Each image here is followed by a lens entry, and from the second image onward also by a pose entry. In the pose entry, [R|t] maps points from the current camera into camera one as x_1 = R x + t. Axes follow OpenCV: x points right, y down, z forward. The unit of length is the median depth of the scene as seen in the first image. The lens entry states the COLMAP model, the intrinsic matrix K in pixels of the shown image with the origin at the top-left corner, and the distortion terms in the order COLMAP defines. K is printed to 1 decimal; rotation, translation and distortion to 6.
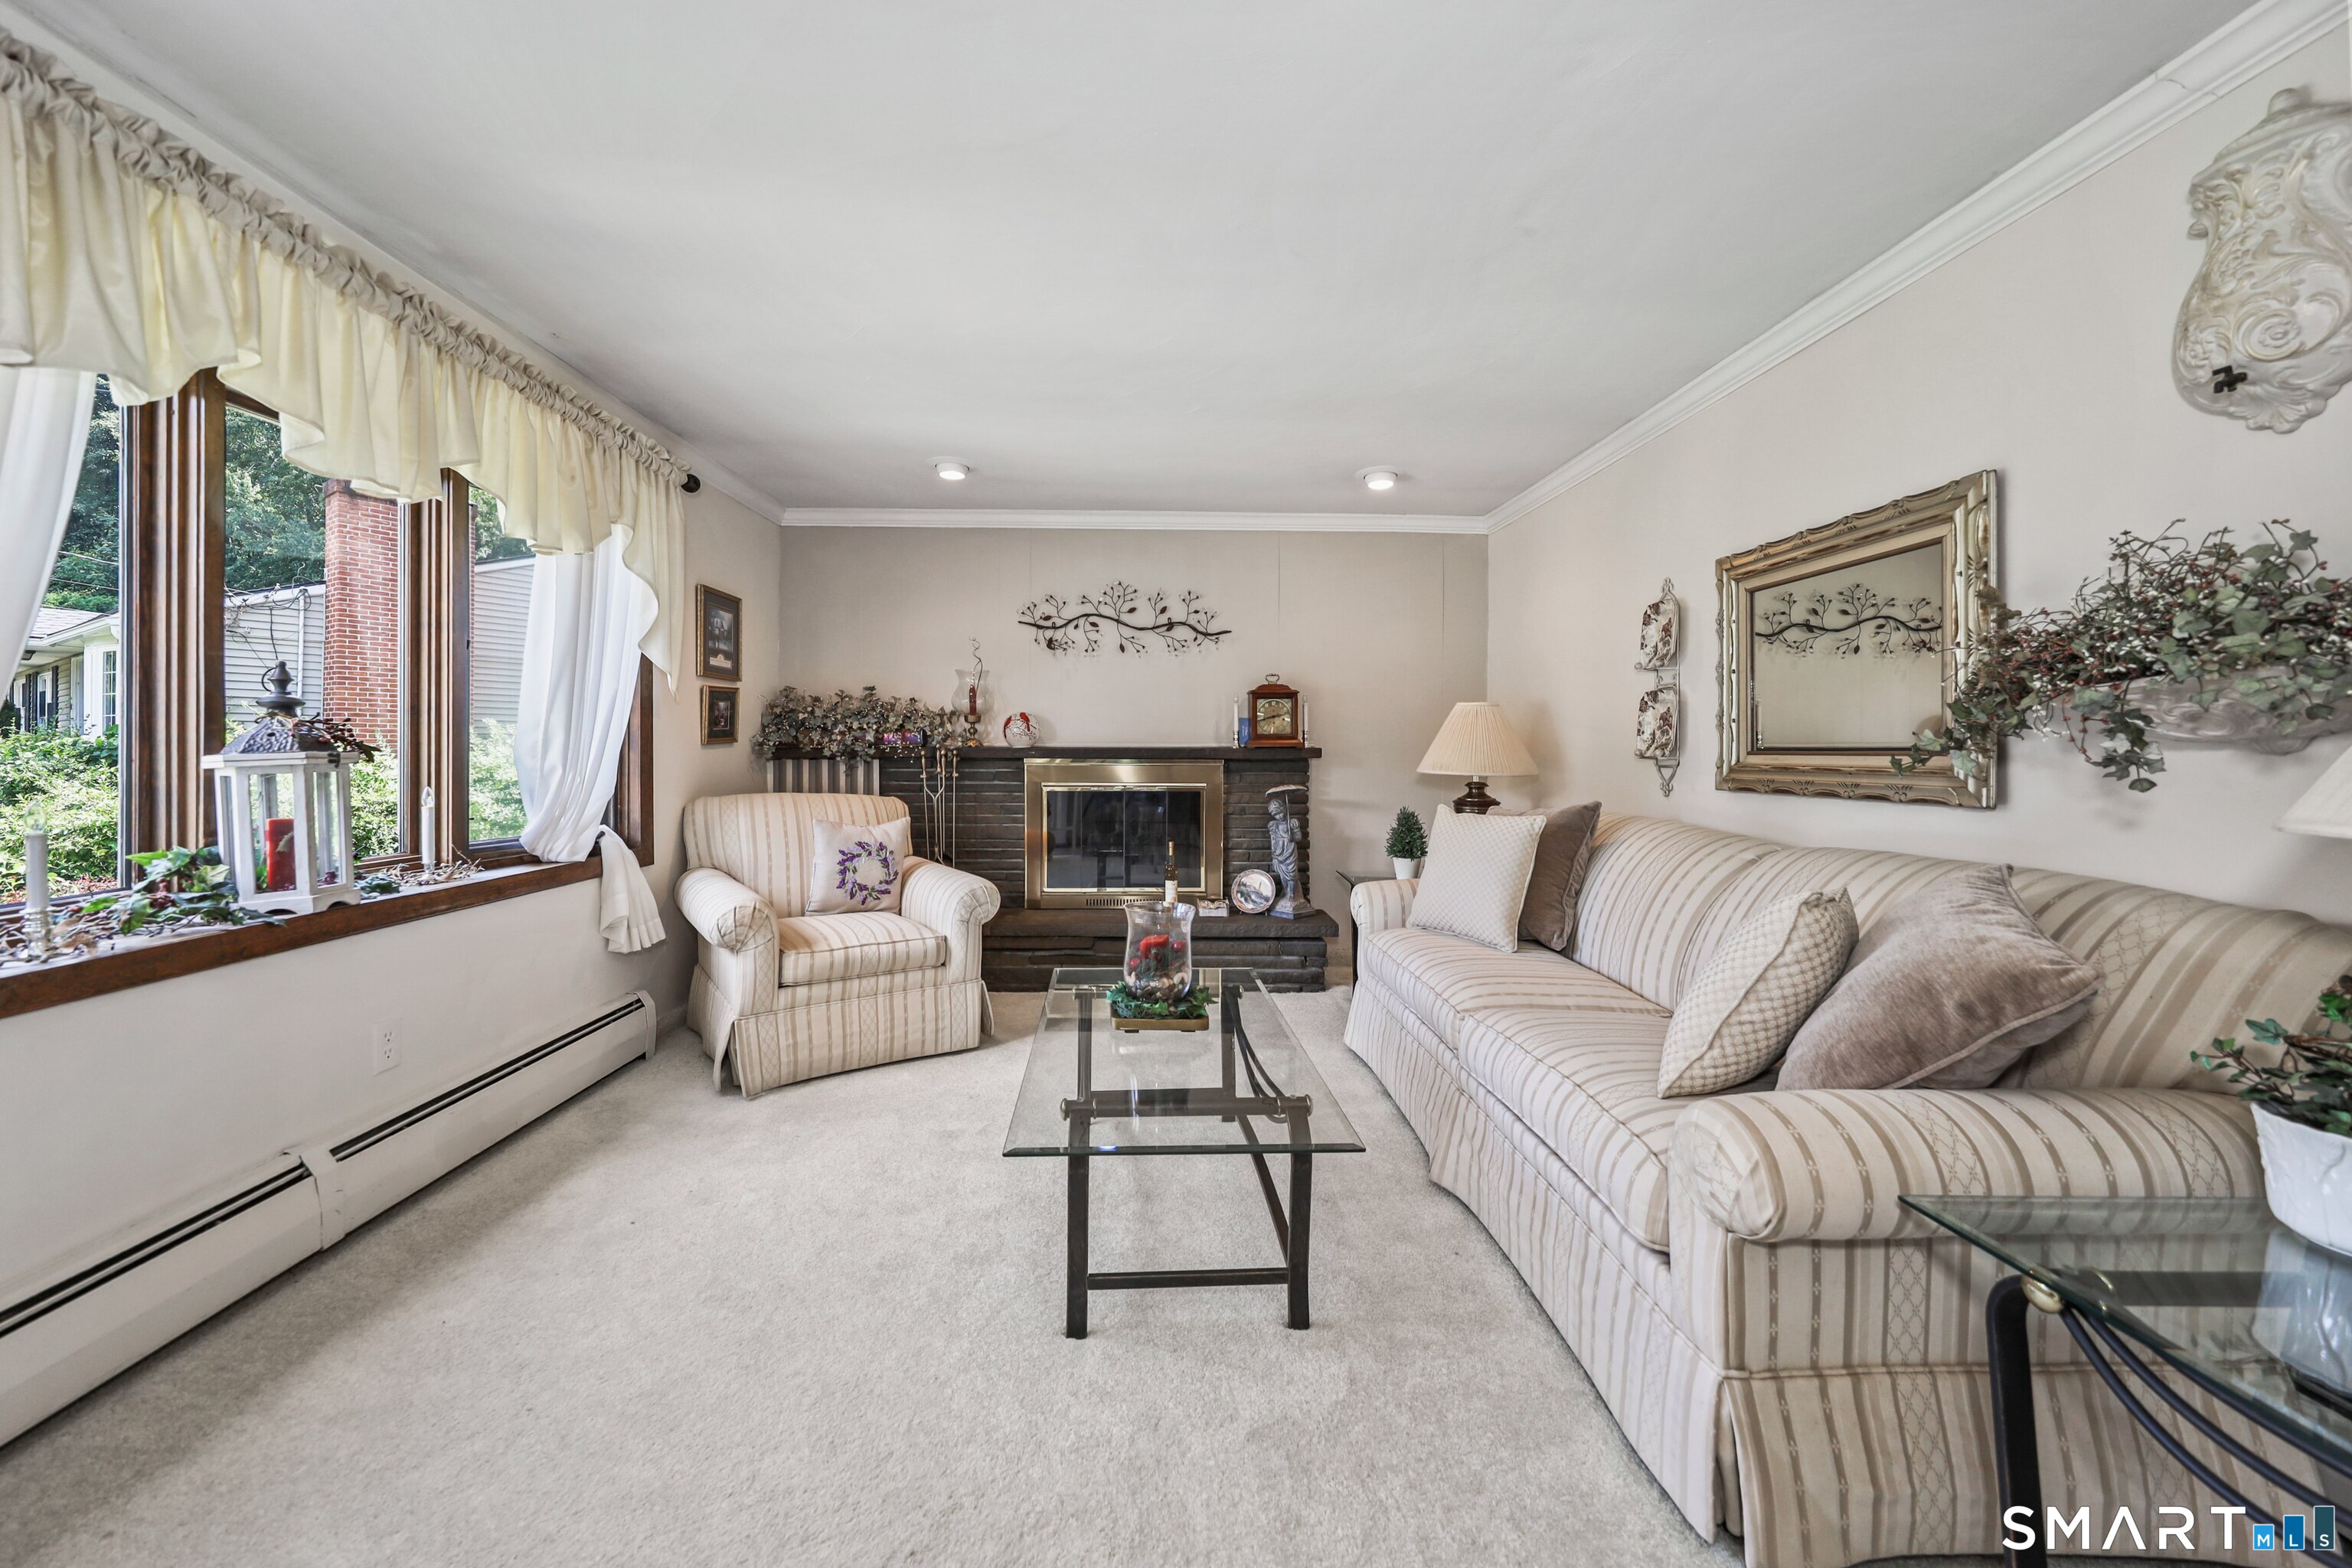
lens RADIAL K [[863.4, 0, 1170.7], [0, 863.4, 740.1], [0, 0, 1]] dist [0.000679, -0.000282]
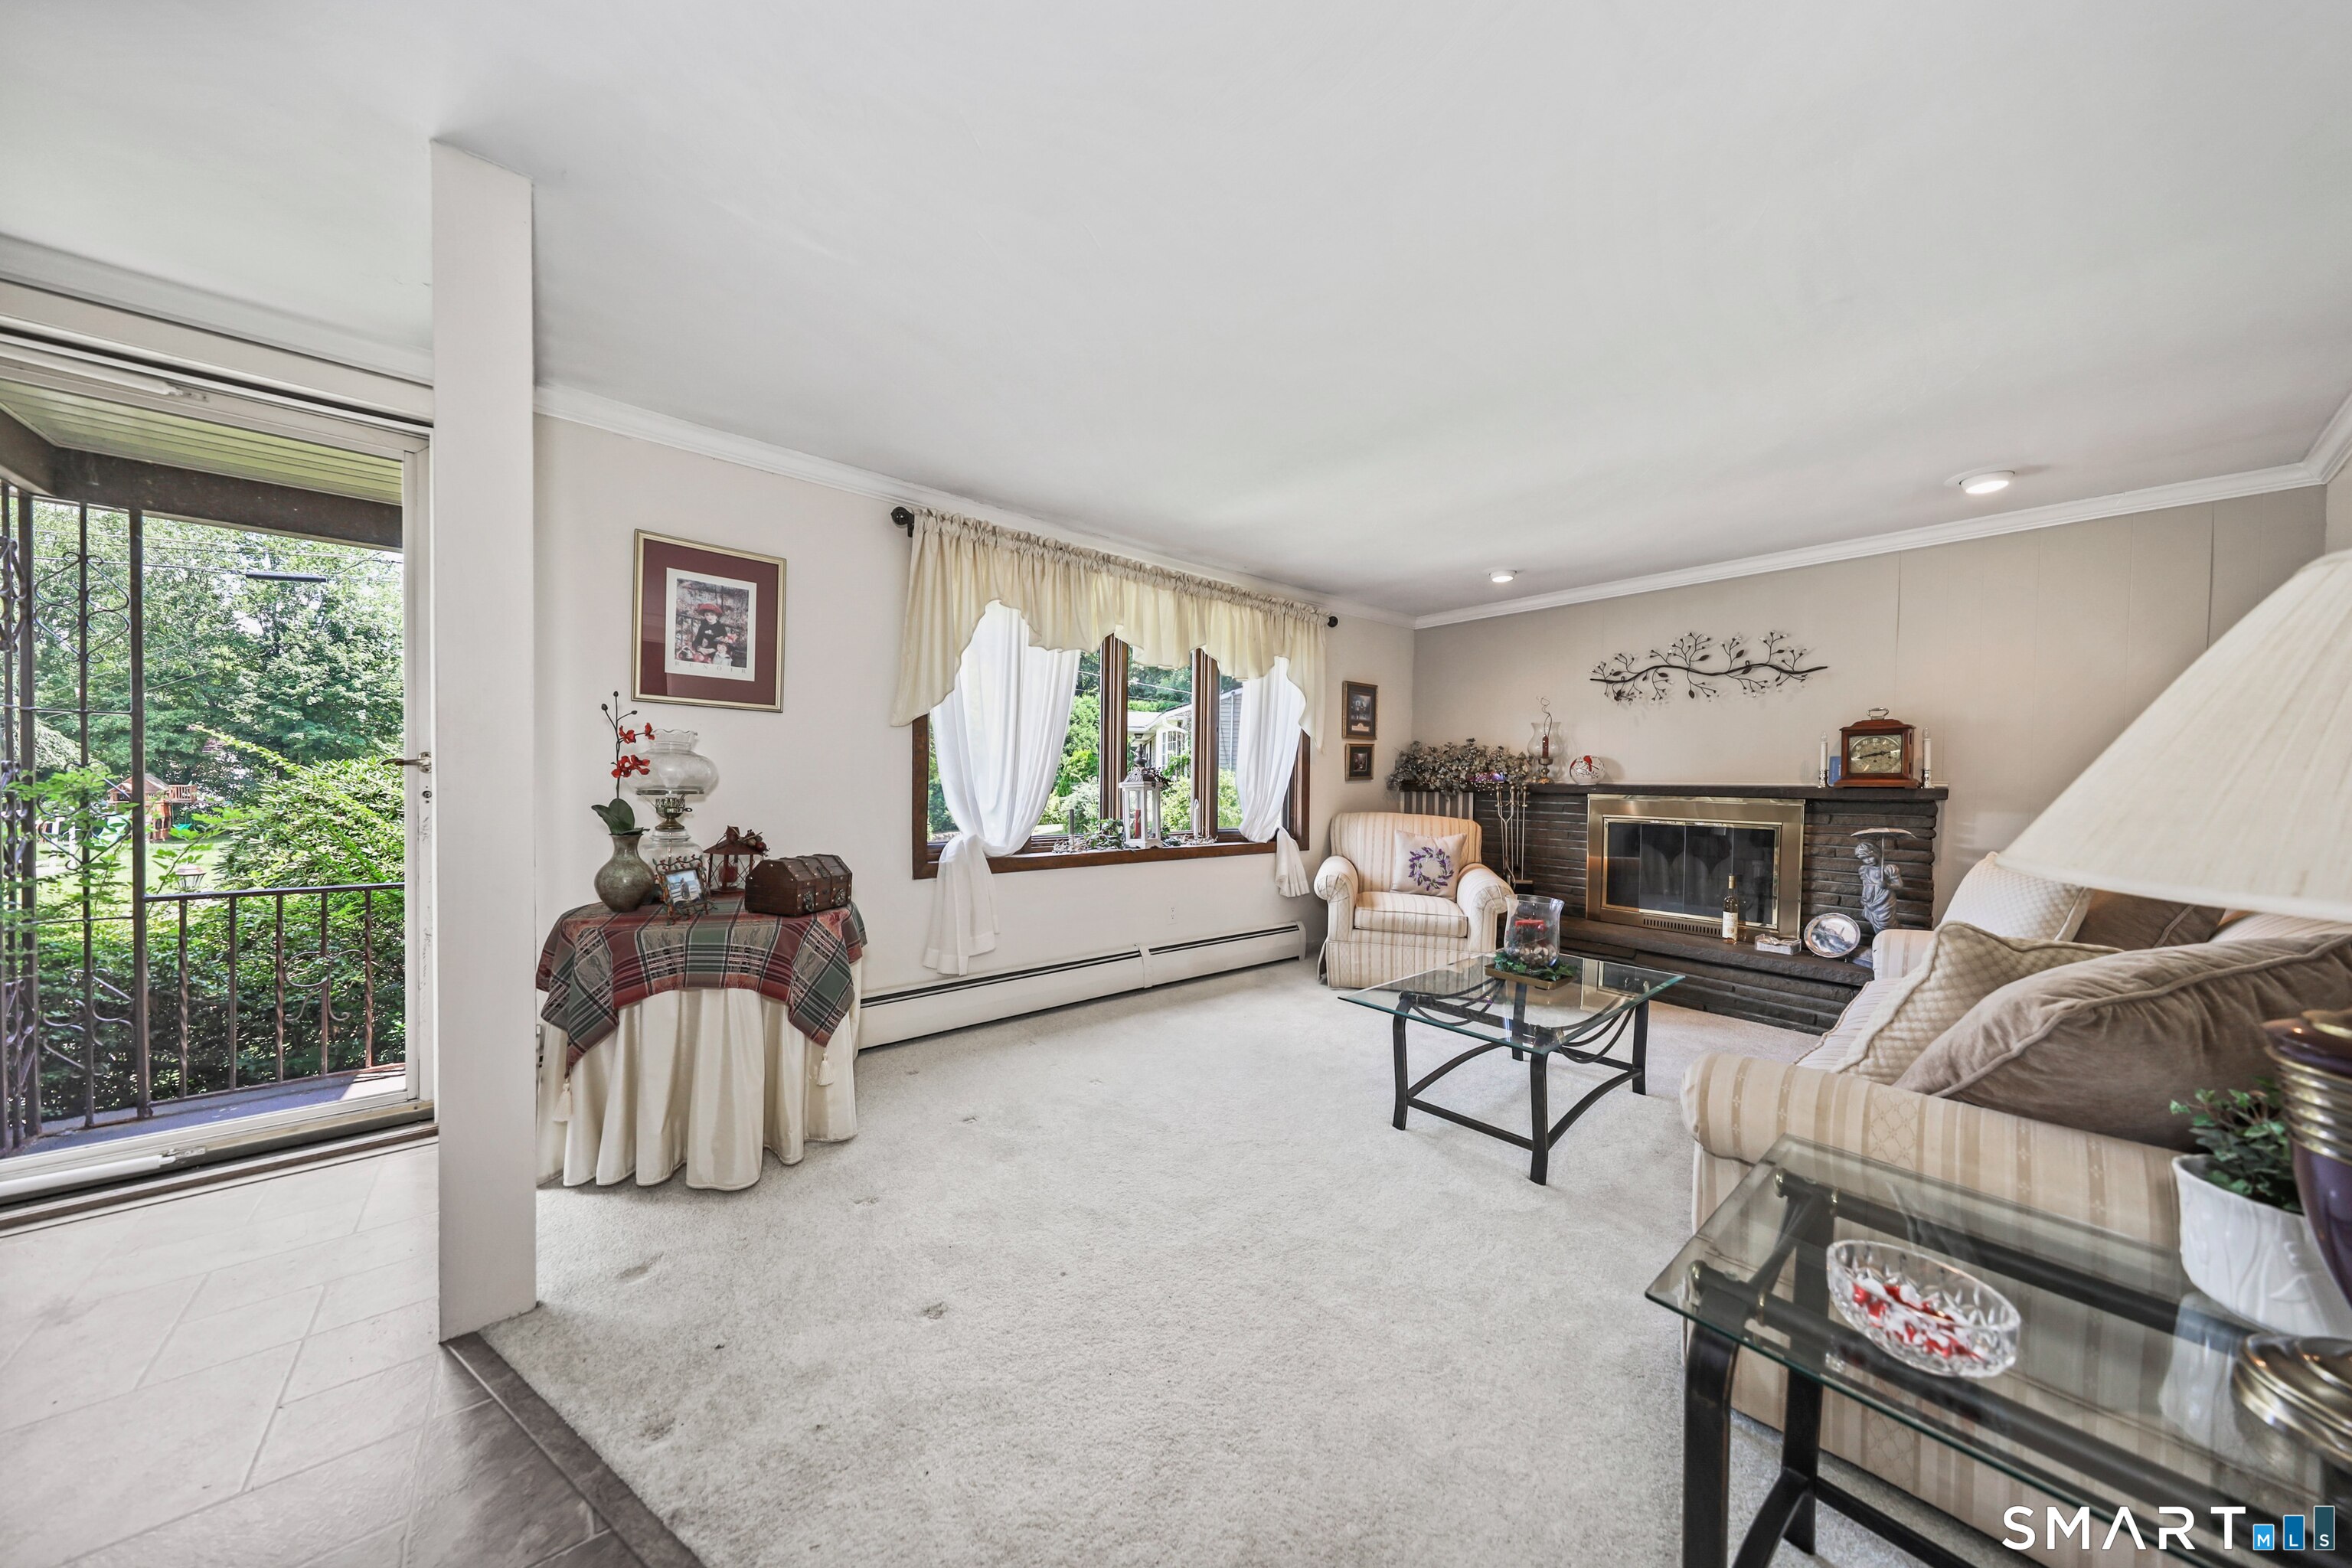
lens RADIAL K [[745.4, 0, 1176.0], [0, 745.4, 784.0], [0, 0, 1]] dist [-0.000034, -0.000014]
pose [[0.628431, 0.008589, -0.777818, 0.357908], [-0.004097, 0.999962, 0.007732, 0.002265], [0.777854, -0.001672, 0.628442, -0.124010]]
